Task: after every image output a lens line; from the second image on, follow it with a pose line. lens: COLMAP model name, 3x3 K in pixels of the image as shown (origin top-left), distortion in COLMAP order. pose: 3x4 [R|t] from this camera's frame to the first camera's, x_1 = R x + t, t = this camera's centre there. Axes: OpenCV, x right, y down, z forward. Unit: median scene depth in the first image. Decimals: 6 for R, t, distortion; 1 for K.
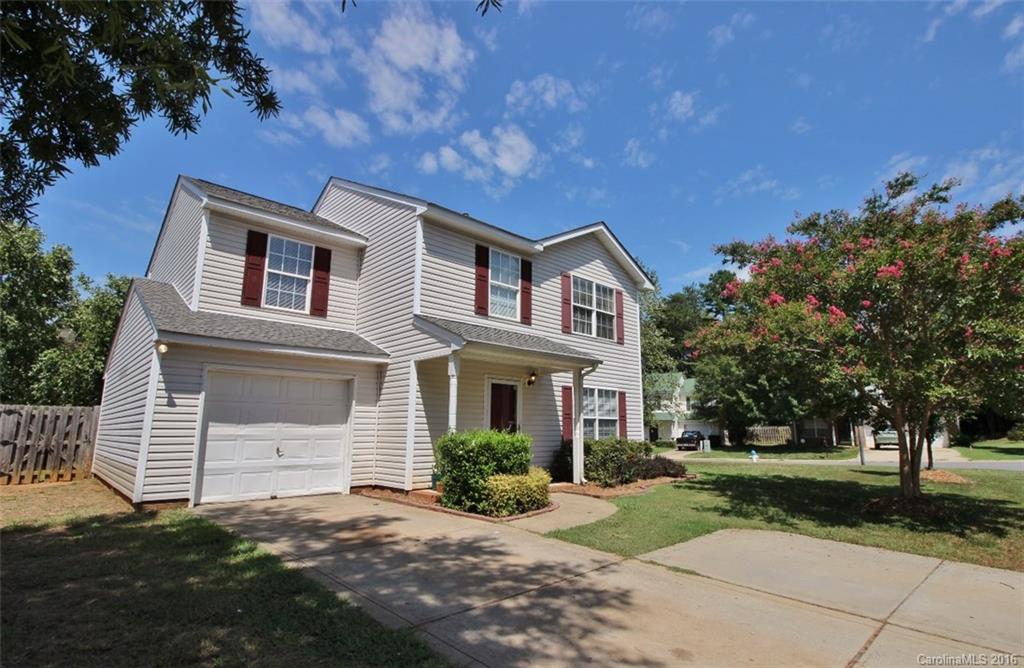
lens RADIAL K [[508.4, 0, 530.2], [0, 508.4, 332.6], [0, 0, 1]] dist [-0.015173, -0.002768]
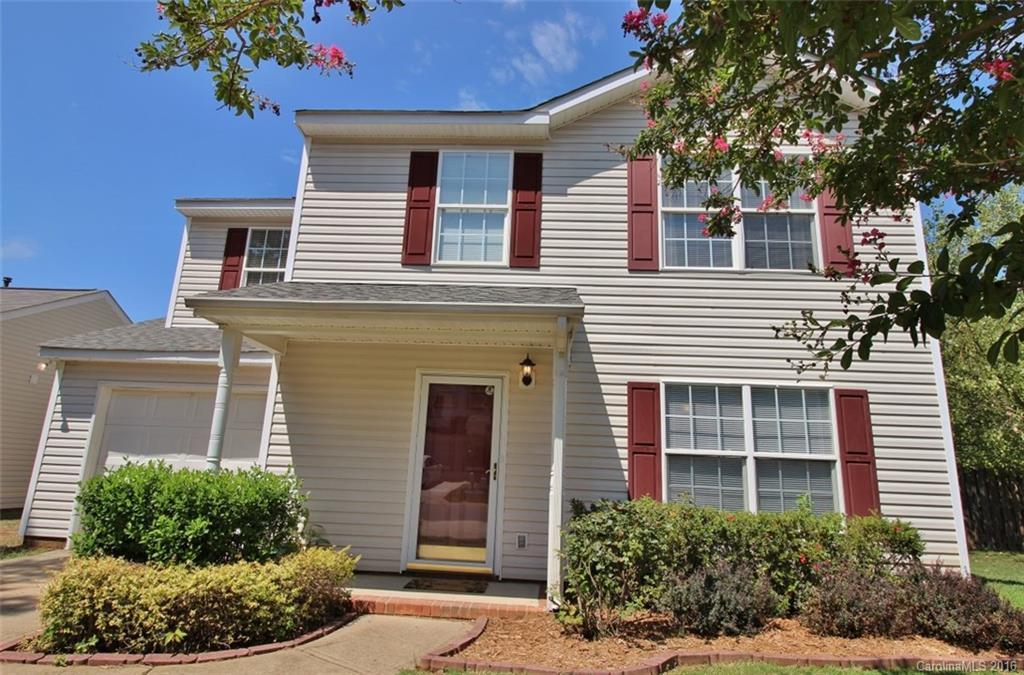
lens RADIAL K [[587.3, 0, 510.3], [0, 587.3, 318.4], [0, 0, 1]] dist [-0.000239, -0.006825]
pose [[0.673816, -0.160845, -0.721181, 0.435466], [0.103354, 0.986941, -0.123551, 0.114243], [0.731635, 0.008714, 0.681640, 0.619662]]
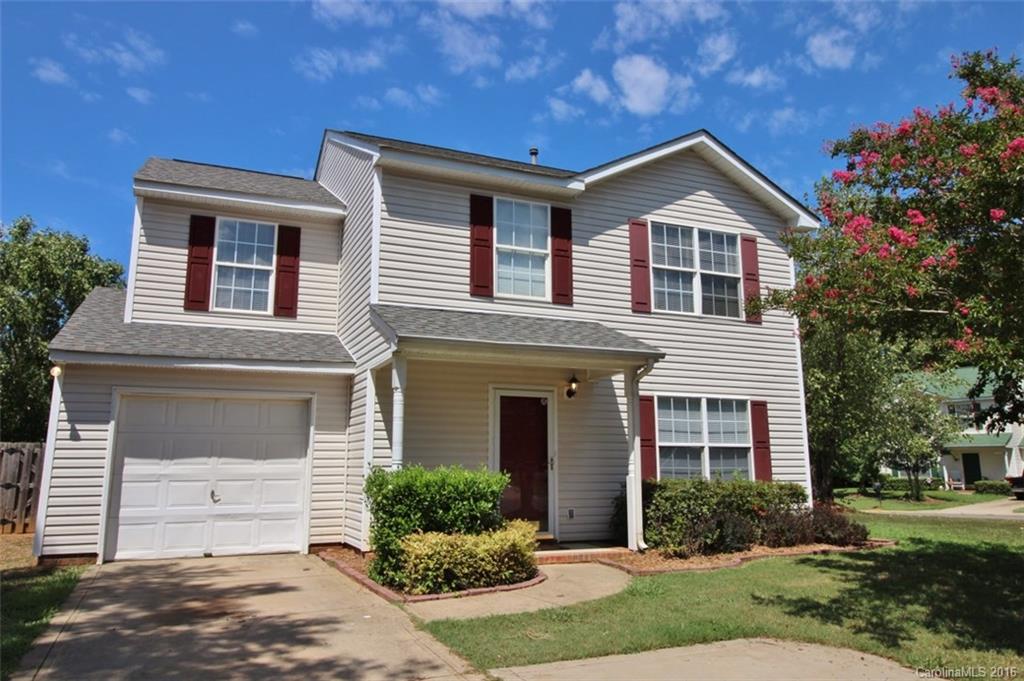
lens RADIAL K [[743.7, 0, 509.9], [0, 743.7, 315.2], [0, 0, 1]] dist [-0.004893, 0.012793]
pose [[0.933133, -0.077226, -0.351139, 0.283591], [0.073560, 0.997007, -0.023790, 0.016576], [0.351926, -0.003630, 0.936021, 0.078727]]
